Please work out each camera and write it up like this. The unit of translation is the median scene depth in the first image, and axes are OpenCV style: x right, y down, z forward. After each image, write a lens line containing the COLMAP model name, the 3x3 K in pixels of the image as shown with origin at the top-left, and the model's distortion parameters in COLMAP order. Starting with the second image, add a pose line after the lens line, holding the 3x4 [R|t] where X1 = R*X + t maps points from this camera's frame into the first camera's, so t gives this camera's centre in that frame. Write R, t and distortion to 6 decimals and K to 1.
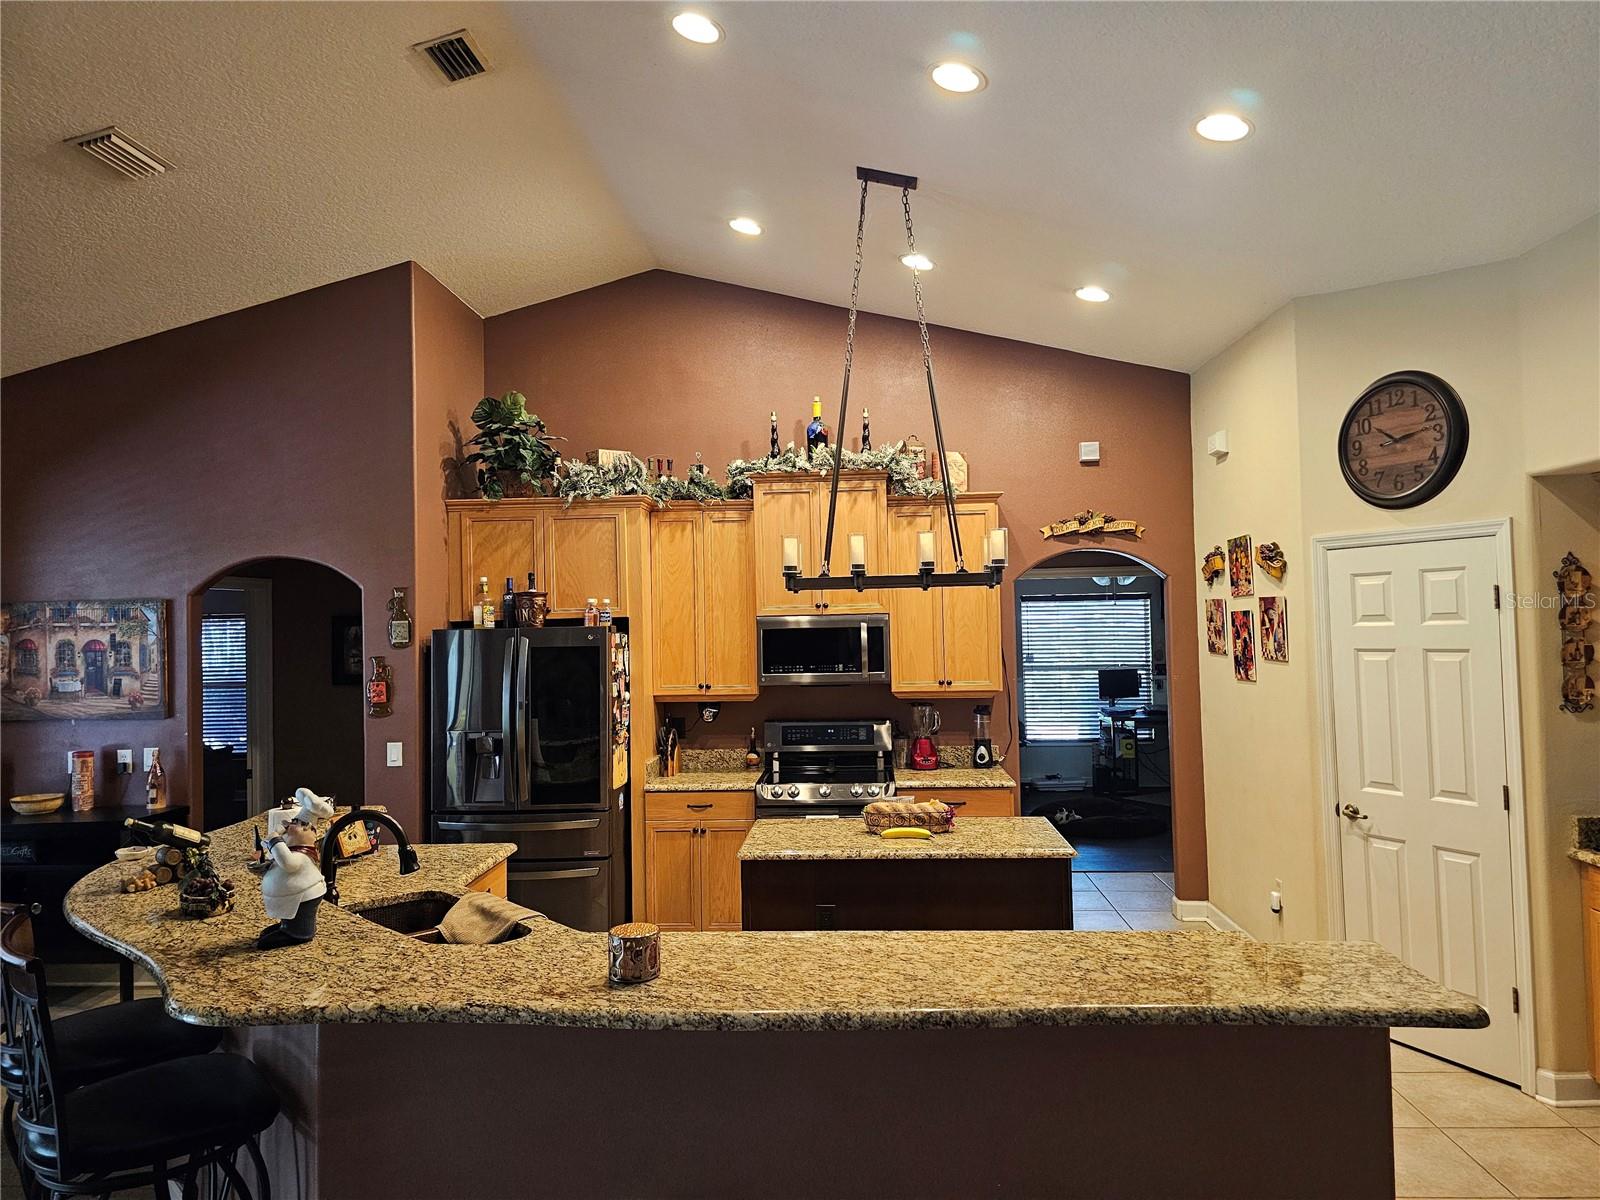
lens RADIAL K [[1070.0, 0, 803.8], [0, 1070.0, 604.3], [0, 0, 1]] dist [0.072724, -0.066228]
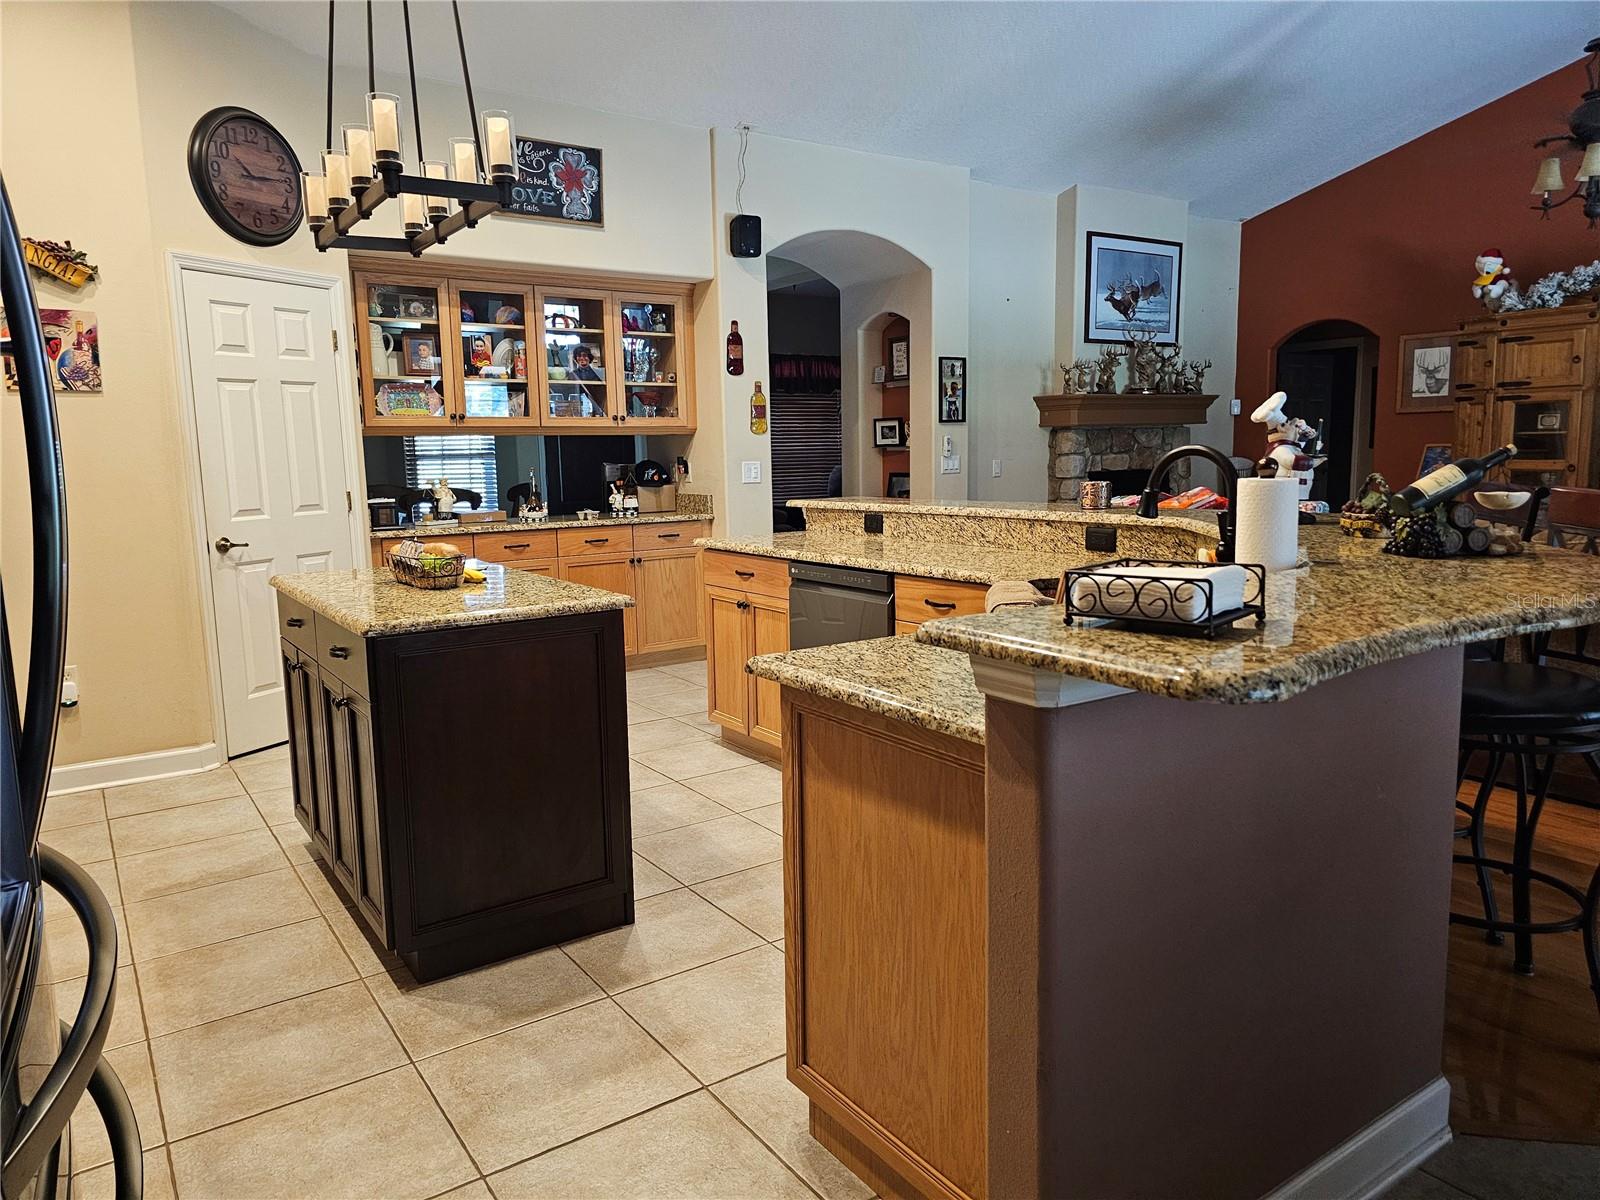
lens RADIAL K [[1070.0, 0, 805.5], [0, 1070.0, 588.1], [0, 0, 1]] dist [0.072724, -0.066228]
pose [[-0.615847, -0.067134, 0.785001, -0.472988], [0.024575, 0.994241, 0.104308, 0.109437], [-0.787483, 0.083529, -0.610650, 0.935076]]
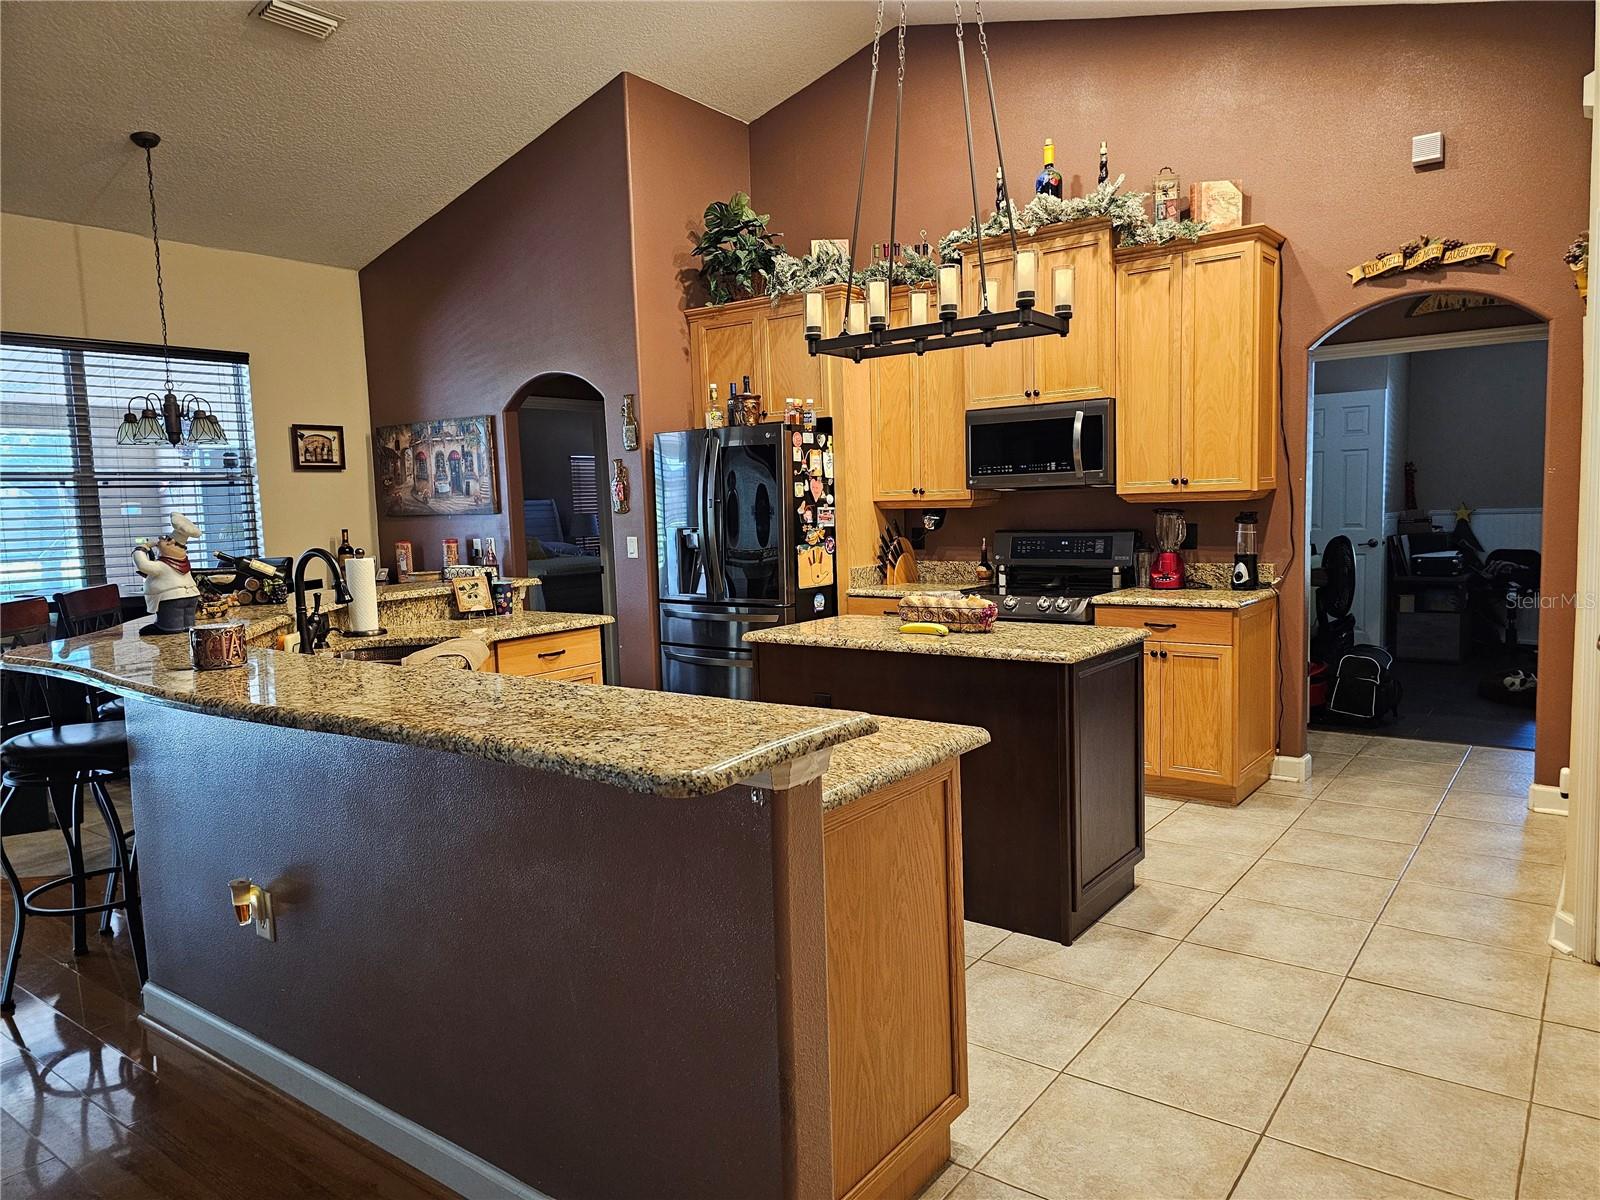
lens RADIAL K [[1070.0, 0, 803.6], [0, 1070.0, 612.9], [0, 0, 1]] dist [0.072724, -0.066228]
pose [[0.833336, 0.054298, -0.550094, 0.359210], [0.020417, 0.991461, 0.128794, 0.062702], [0.552390, -0.118560, 0.825112, 0.166667]]
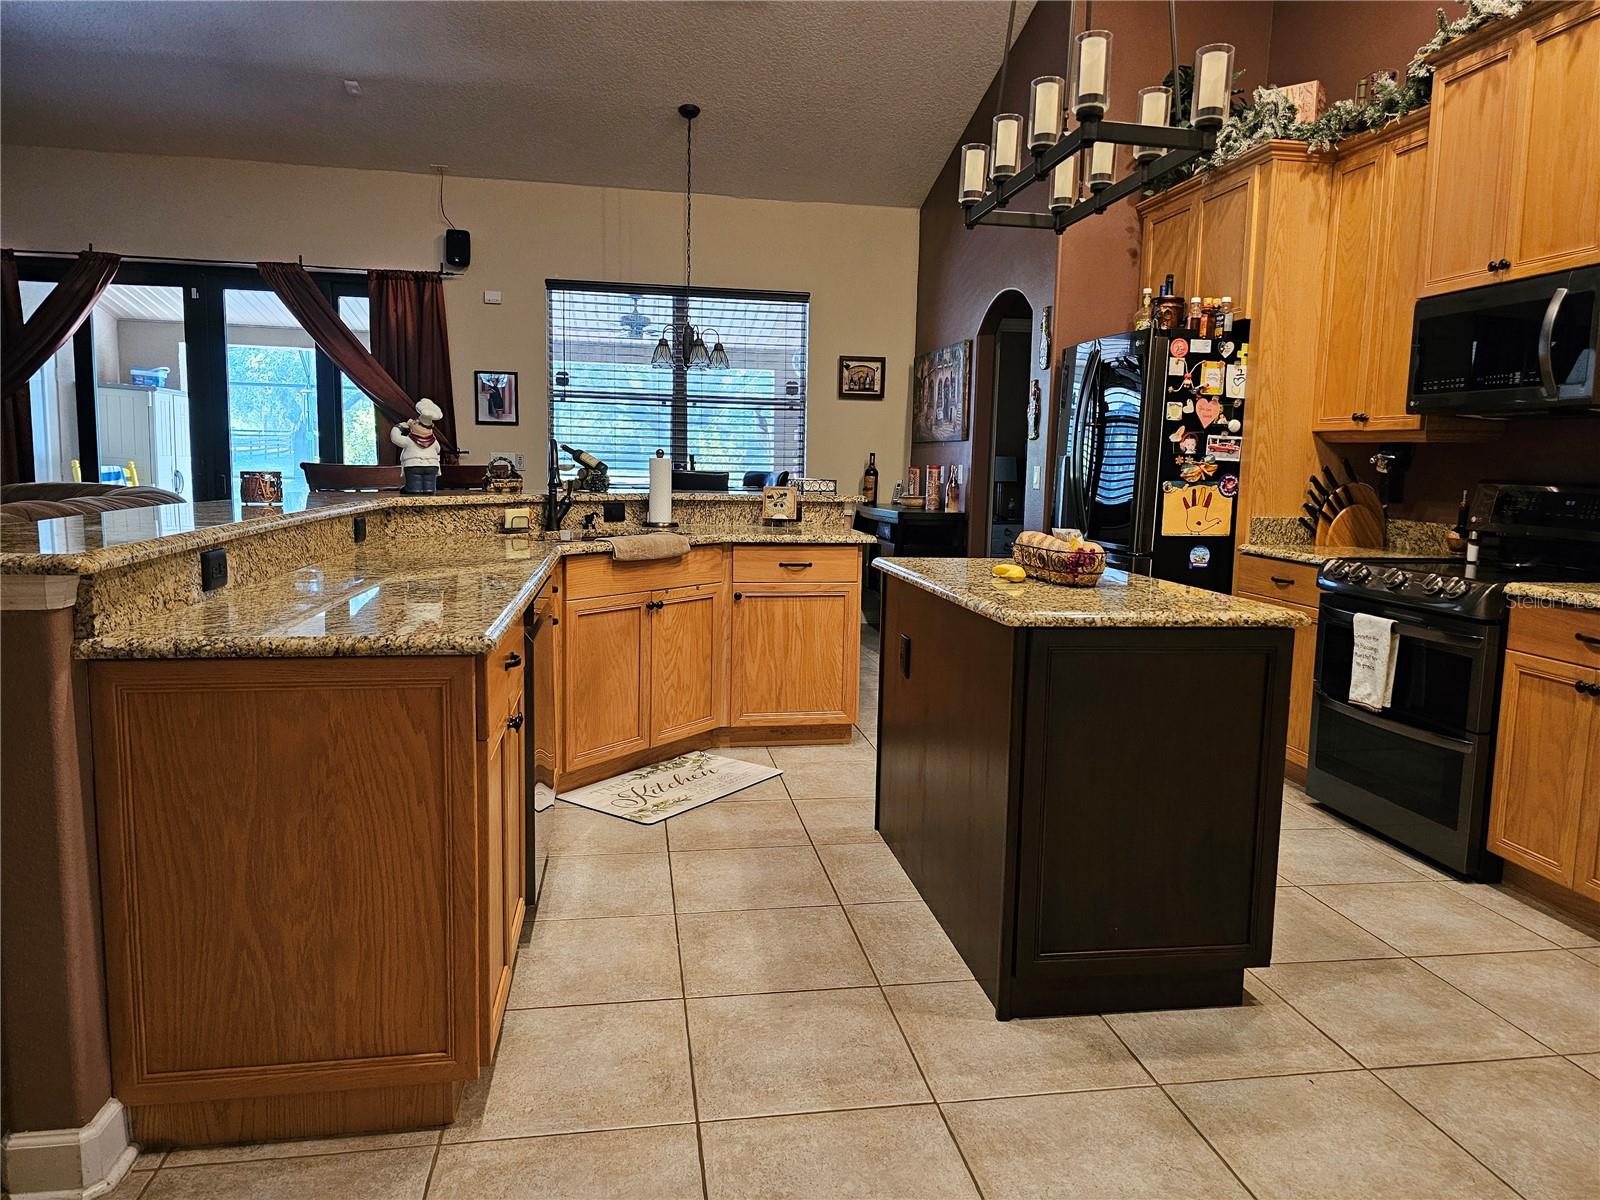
lens RADIAL K [[1070.0, 0, 803.2], [0, 1070.0, 589.7], [0, 0, 1]] dist [0.072724, -0.066228]
pose [[0.219791, 0.143583, -0.964923, 0.524501], [-0.013269, 0.989458, 0.144211, 0.094331], [0.975457, -0.018892, 0.219379, 0.531387]]
